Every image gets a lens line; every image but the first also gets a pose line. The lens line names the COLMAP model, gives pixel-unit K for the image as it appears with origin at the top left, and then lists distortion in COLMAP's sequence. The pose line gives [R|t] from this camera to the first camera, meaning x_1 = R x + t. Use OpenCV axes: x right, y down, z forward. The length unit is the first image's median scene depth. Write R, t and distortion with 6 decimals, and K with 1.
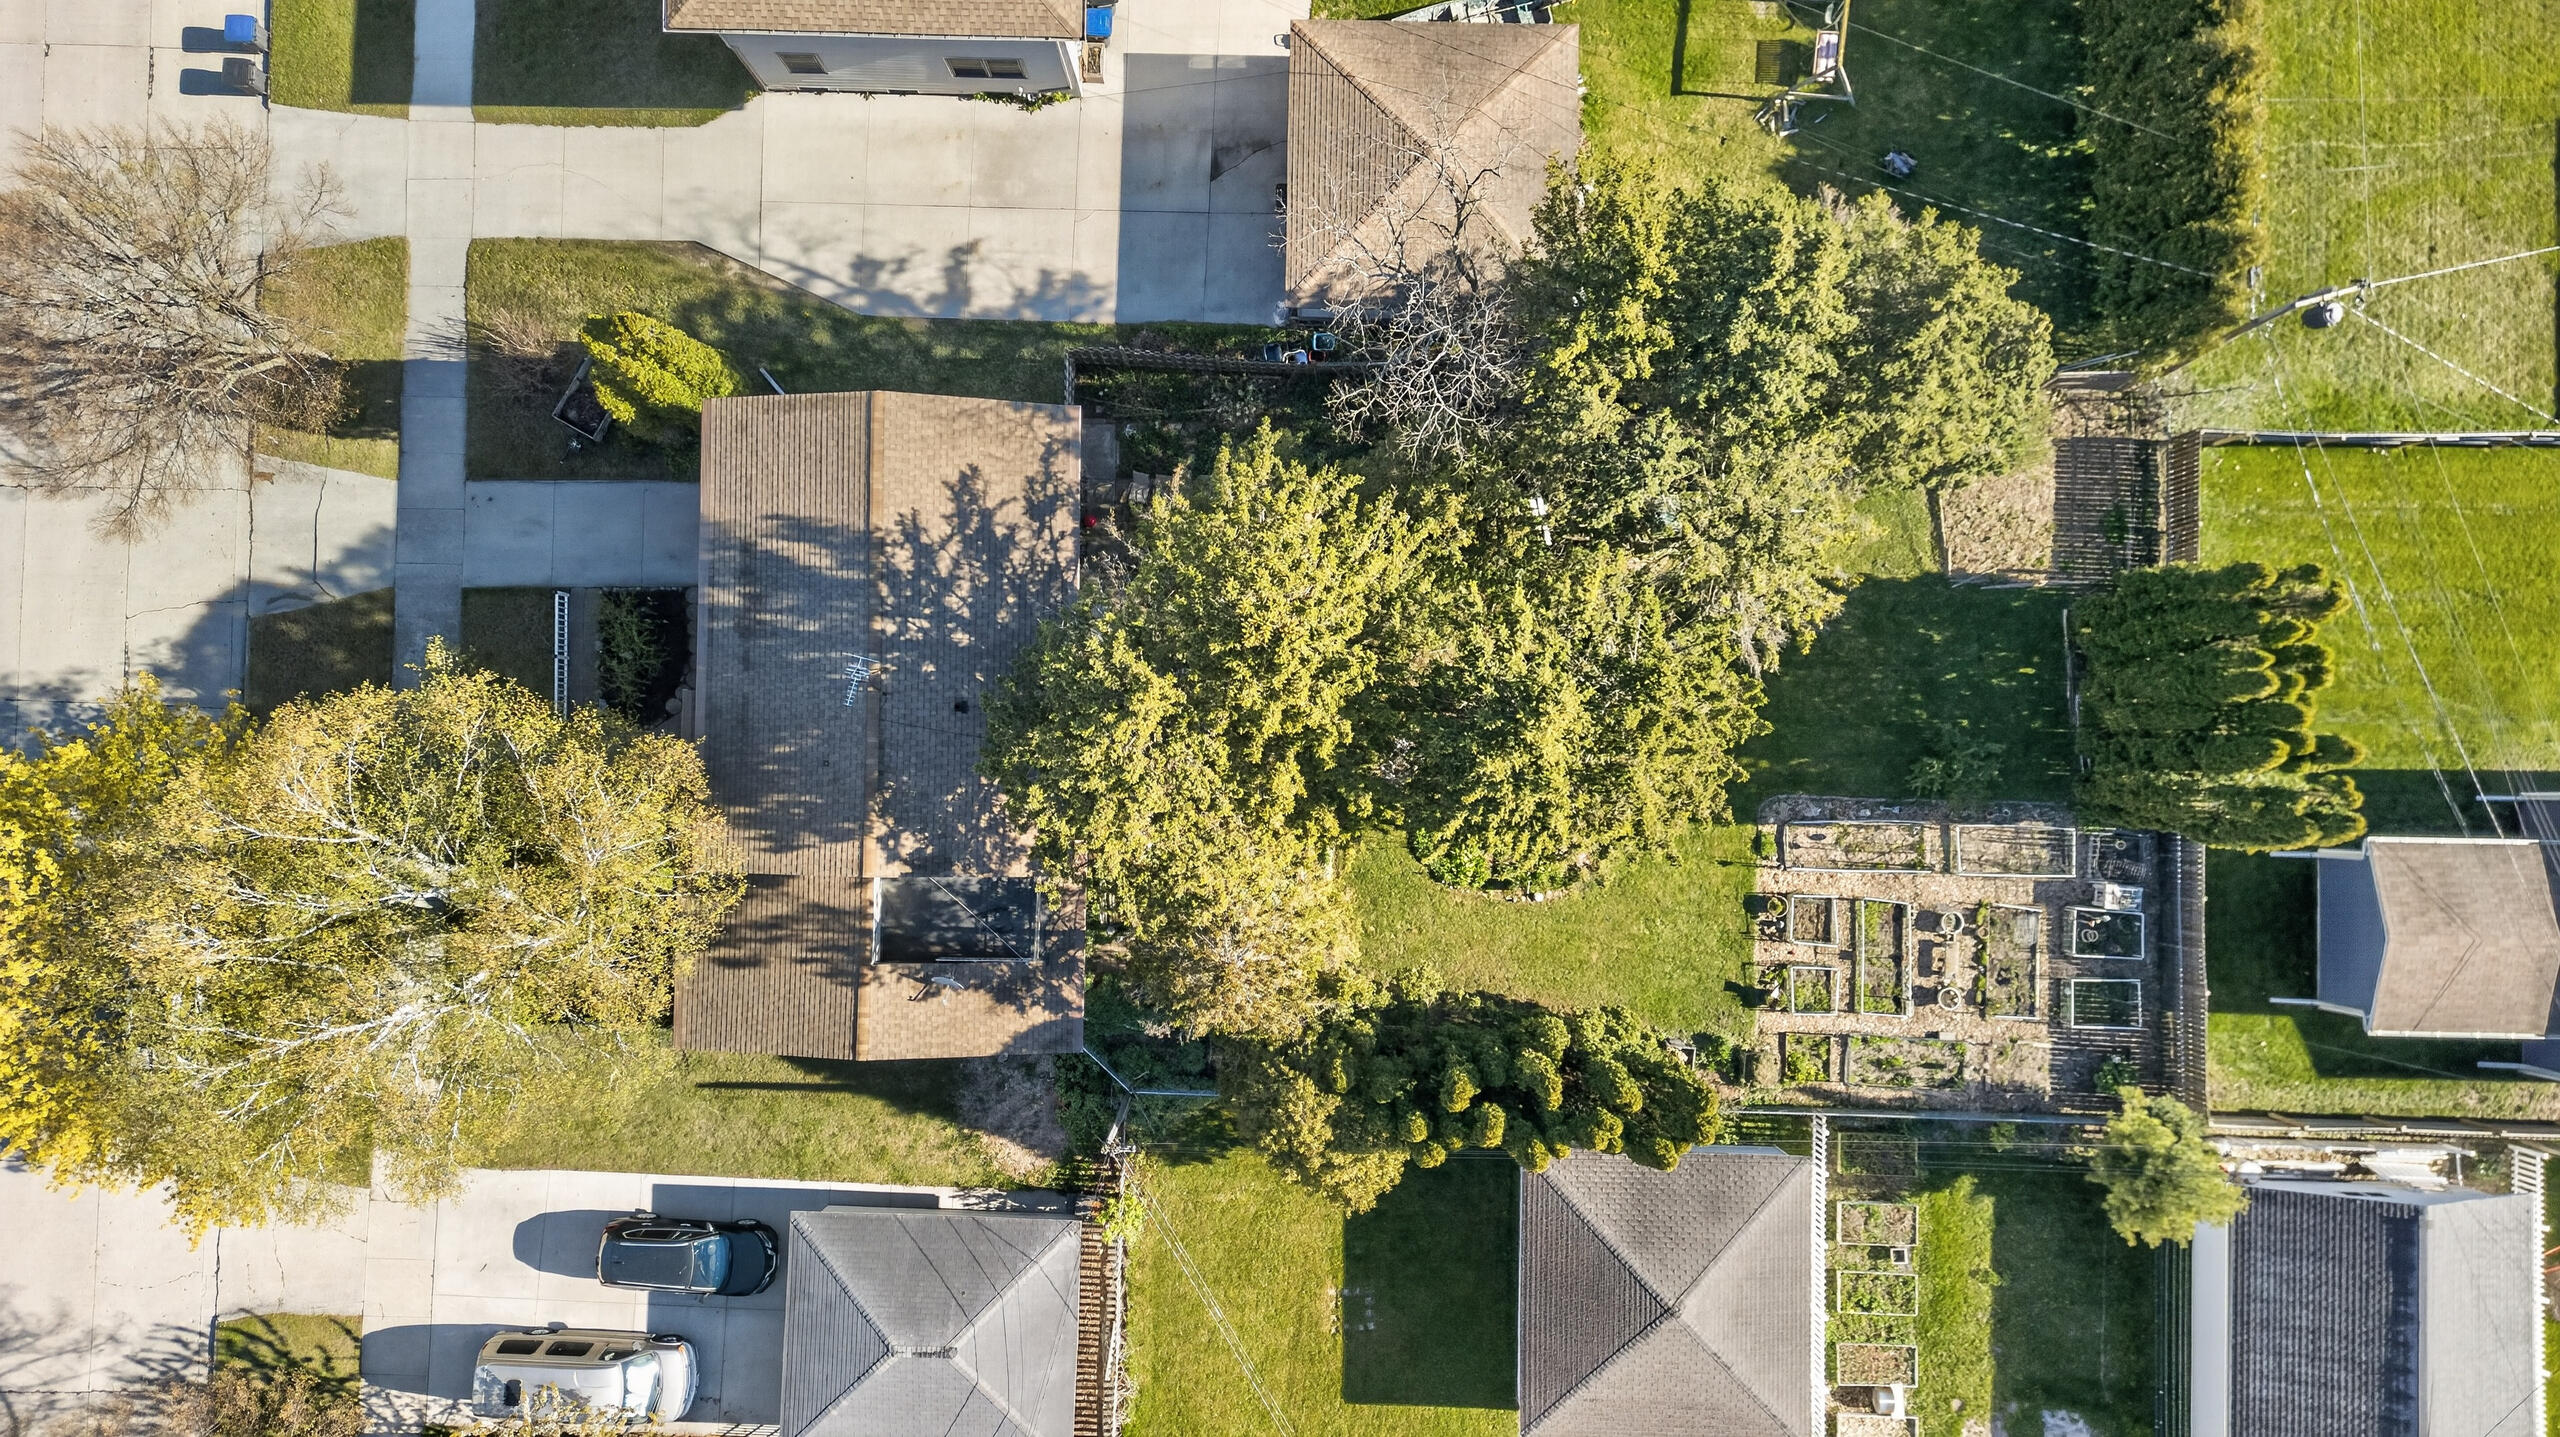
lens RADIAL K [[1814.9, 0, 1280.0], [0, 1814.9, 718.5], [0, 0, 1]] dist [0.001096, 0.000139]
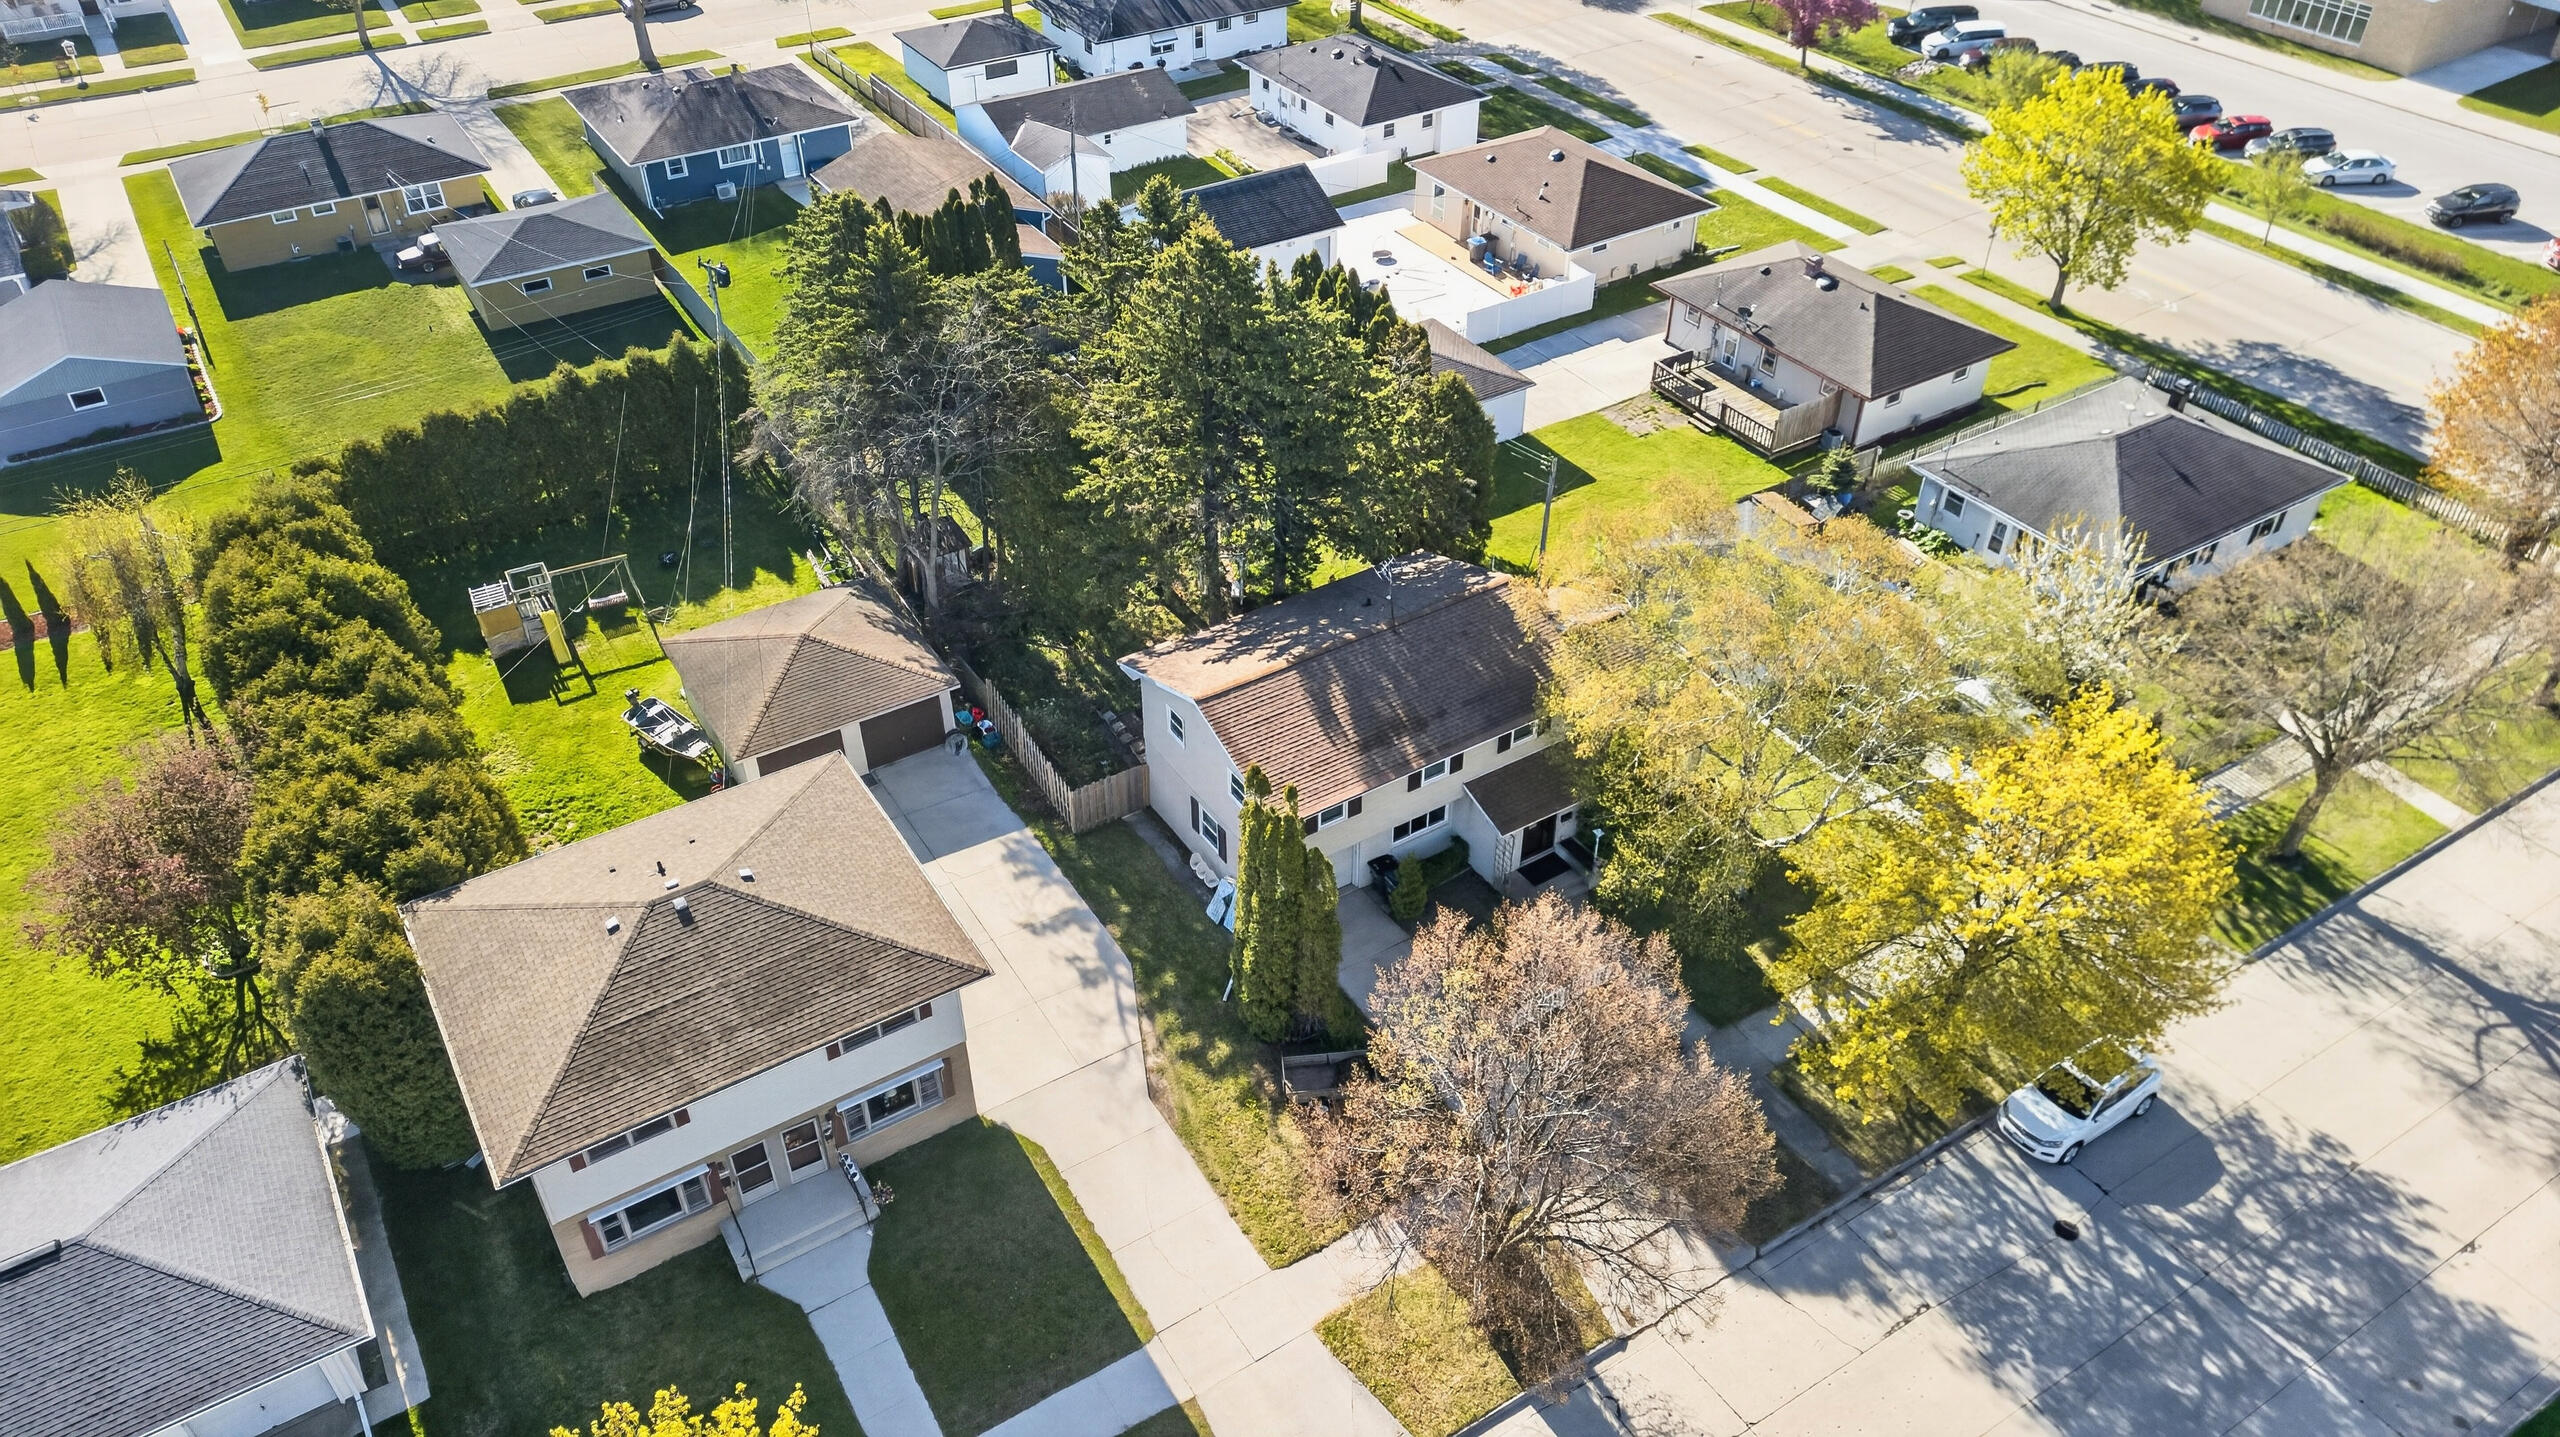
lens RADIAL K [[1814.9, 0, 1280.0], [0, 1814.9, 718.5], [0, 0, 1]] dist [0.001096, 0.000139]
pose [[-0.548449, -0.505983, 0.665721, -0.904608], [0.835954, -0.313124, 0.450703, -0.579091], [-0.019595, 0.803700, 0.594712, 0.255480]]
